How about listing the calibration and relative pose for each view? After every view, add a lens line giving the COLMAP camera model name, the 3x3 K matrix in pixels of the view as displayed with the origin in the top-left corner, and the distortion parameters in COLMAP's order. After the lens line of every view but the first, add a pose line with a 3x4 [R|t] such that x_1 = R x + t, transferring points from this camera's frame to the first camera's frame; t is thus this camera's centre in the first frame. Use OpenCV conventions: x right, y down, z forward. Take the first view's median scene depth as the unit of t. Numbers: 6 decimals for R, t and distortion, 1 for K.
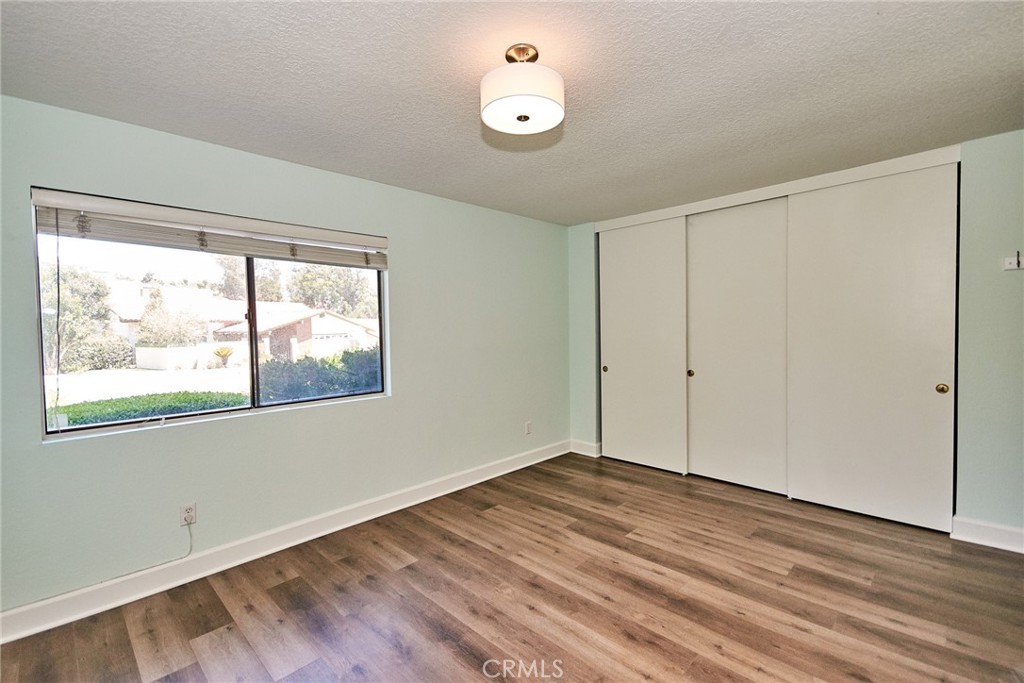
lens RADIAL K [[445.9, 0, 517.3], [0, 445.9, 340.6], [0, 0, 1]] dist [0.004137, -0.001240]
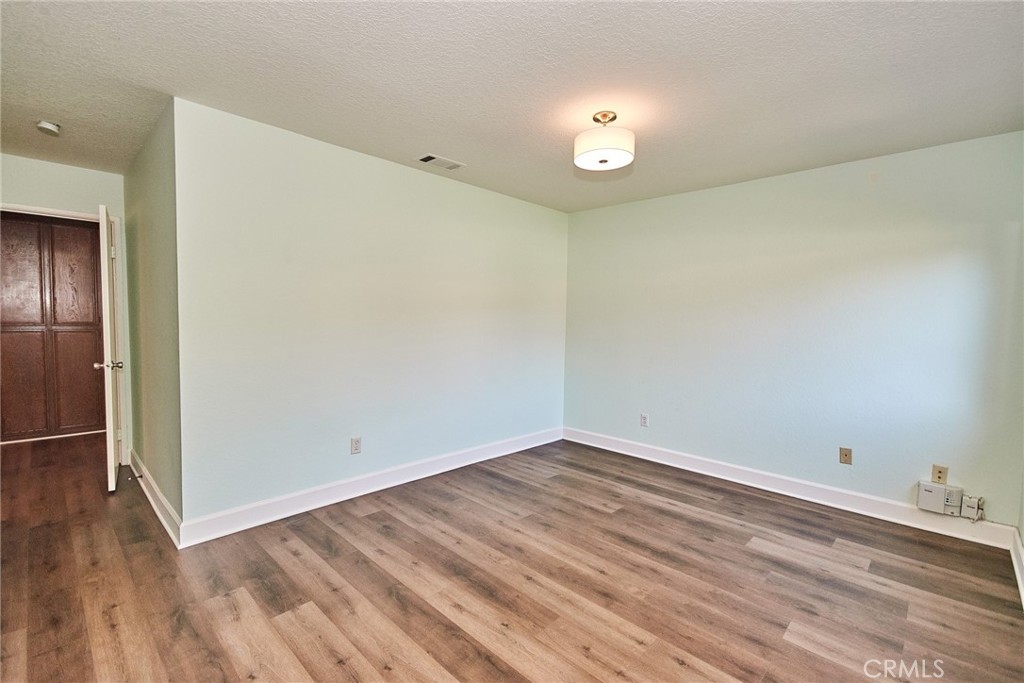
lens RADIAL K [[445.9, 0, 517.3], [0, 445.9, 340.6], [0, 0, 1]] dist [0.004137, -0.001240]
pose [[-0.999912, 0.002979, -0.012929, 0.211714], [0.001980, 0.997057, 0.076636, -0.028736], [0.013119, 0.076603, -0.996975, 1.729946]]
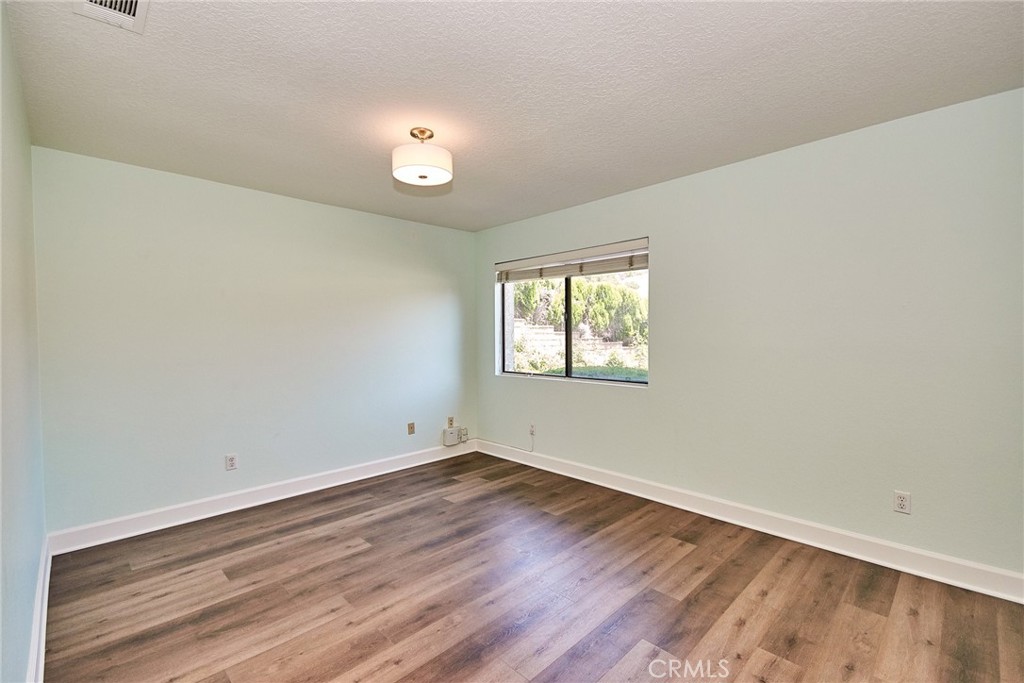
lens RADIAL K [[445.9, 0, 517.3], [0, 445.9, 340.6], [0, 0, 1]] dist [0.004137, -0.001240]
pose [[-0.006556, 0.036767, -0.999302, 1.021597], [-0.023082, 0.999052, 0.036909, -0.027964], [0.999712, 0.023308, -0.005701, 0.927209]]
